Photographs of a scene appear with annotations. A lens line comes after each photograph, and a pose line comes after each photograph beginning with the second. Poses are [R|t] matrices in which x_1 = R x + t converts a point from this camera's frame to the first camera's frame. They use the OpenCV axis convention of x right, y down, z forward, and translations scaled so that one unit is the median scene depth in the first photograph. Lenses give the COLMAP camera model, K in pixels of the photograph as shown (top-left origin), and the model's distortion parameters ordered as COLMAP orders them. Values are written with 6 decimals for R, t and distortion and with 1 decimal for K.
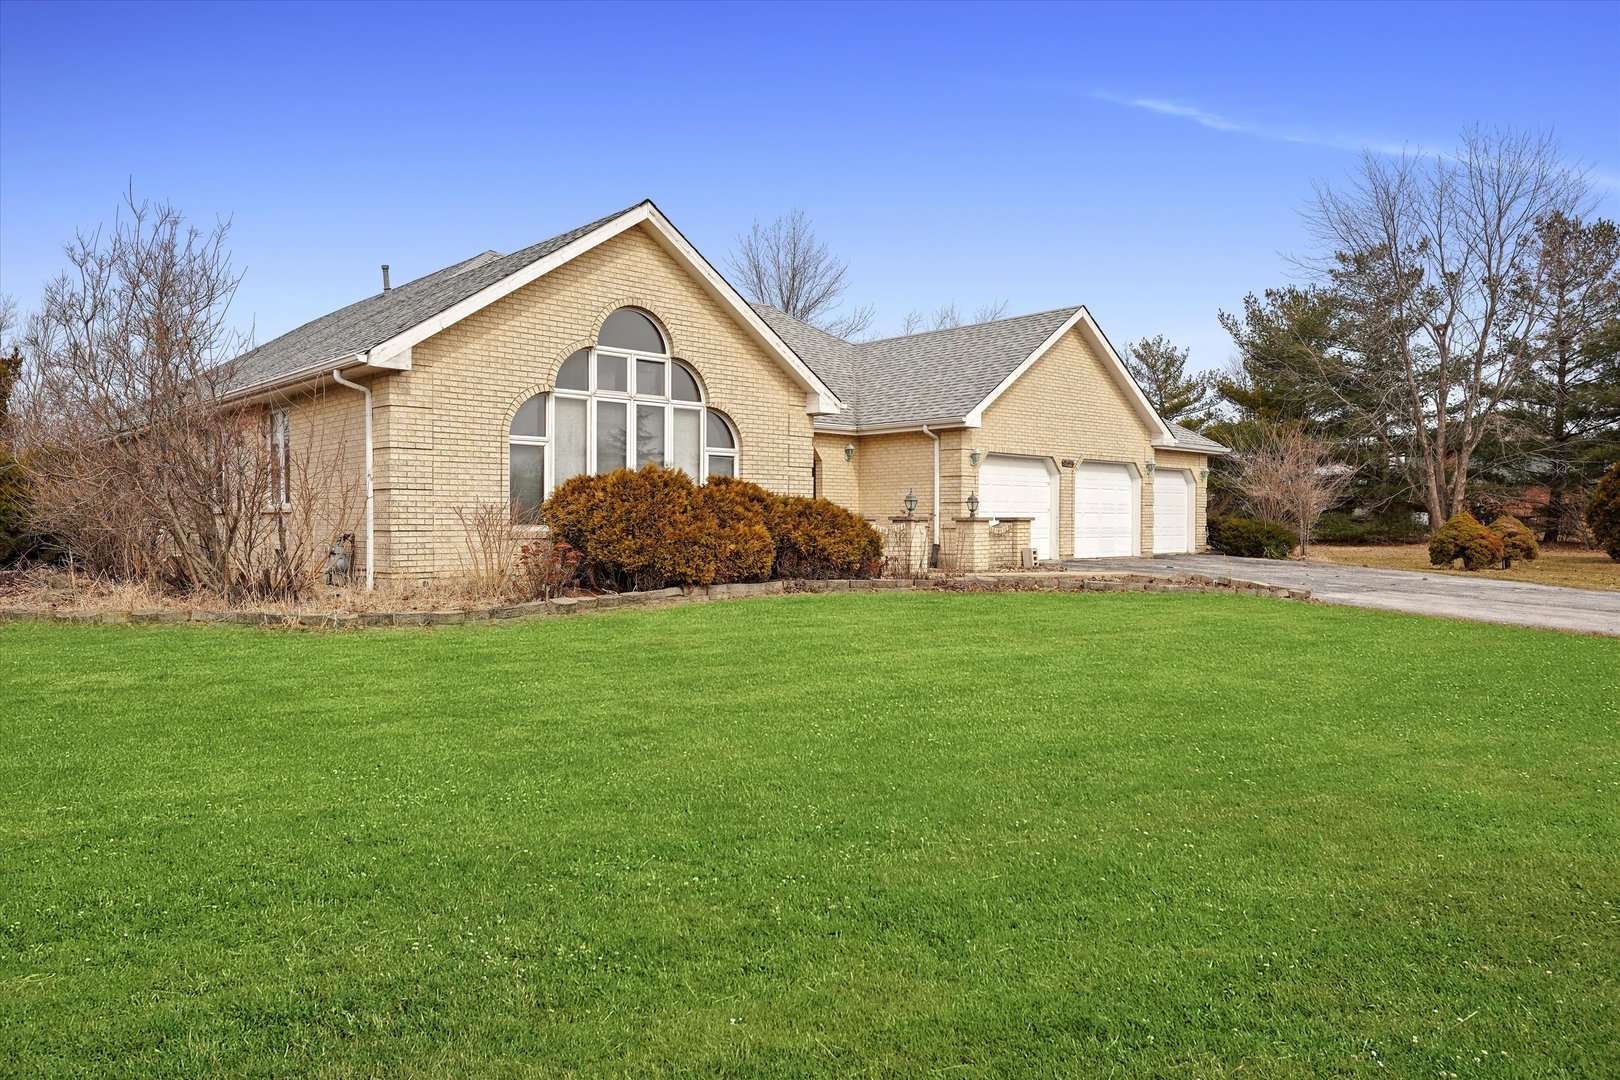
lens RADIAL K [[459.5, 0, 810.0], [0, 459.5, 540.0], [0, 0, 1]] dist [-0.004714, 0.000000]
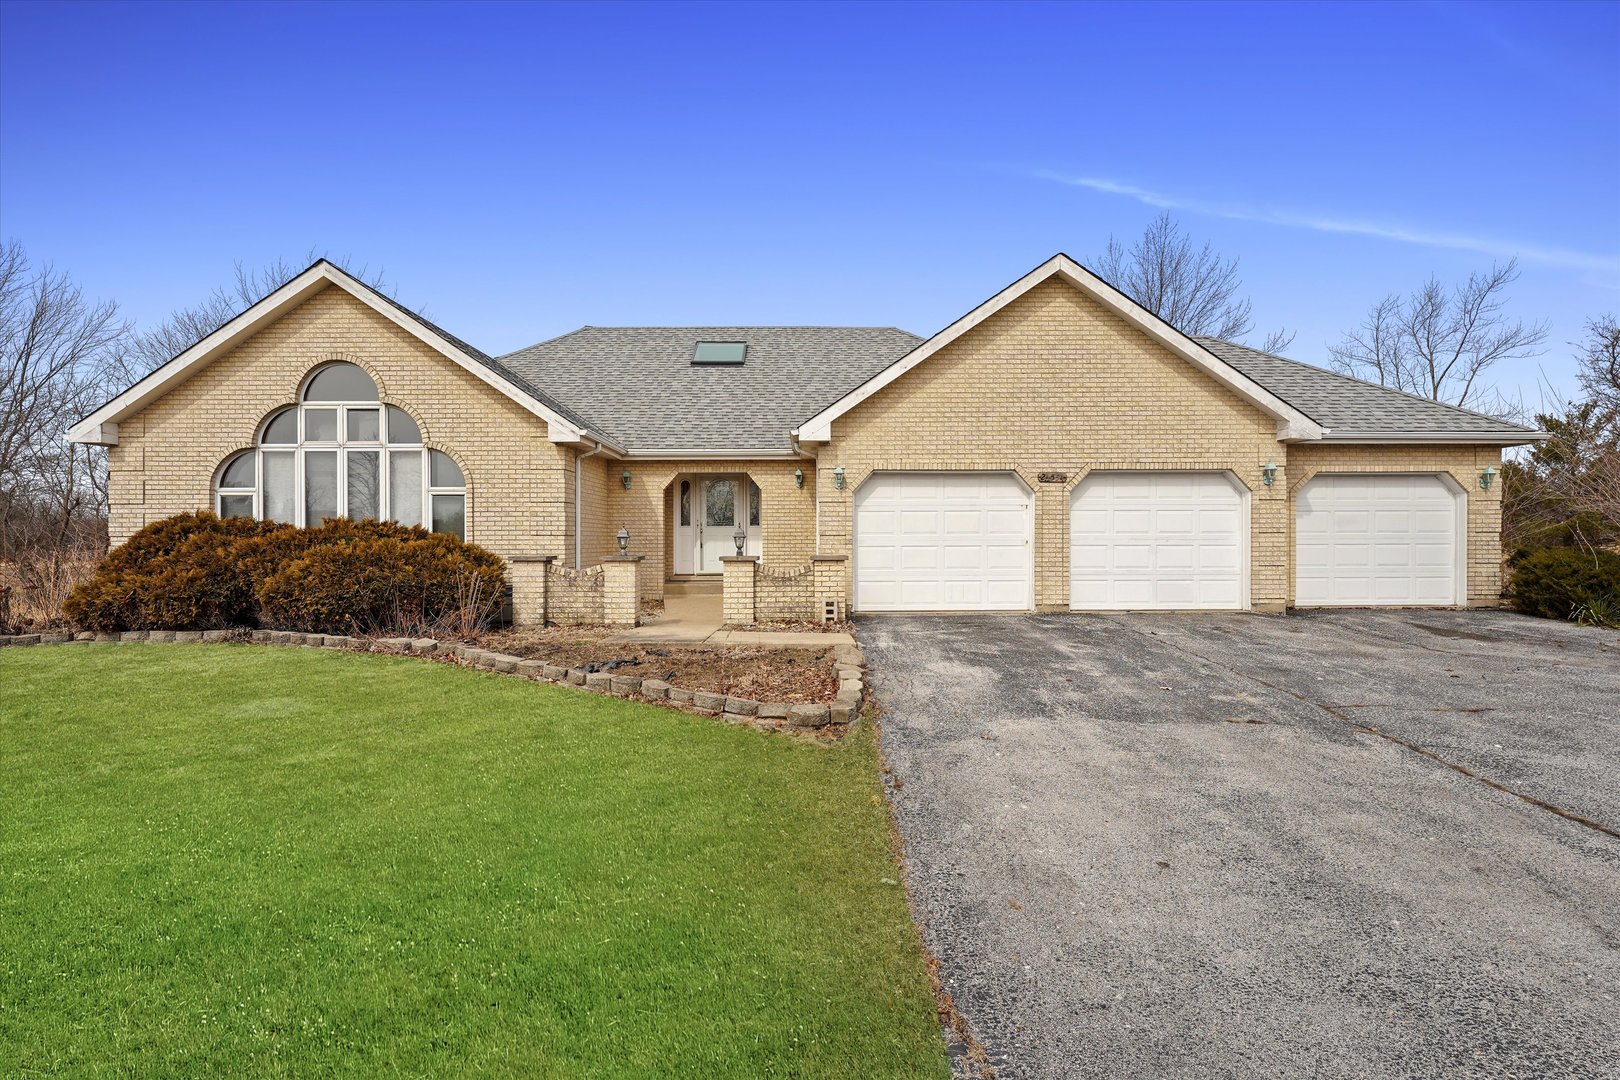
lens RADIAL K [[721.3, 0, 810.0], [0, 721.3, 540.0], [0, 0, 1]] dist [-0.012375, -0.000074]
pose [[0.978901, -0.014876, -0.203792, 0.924515], [0.000236, 0.997428, -0.071675, 0.019122], [0.204334, 0.070115, 0.976387, -0.334254]]
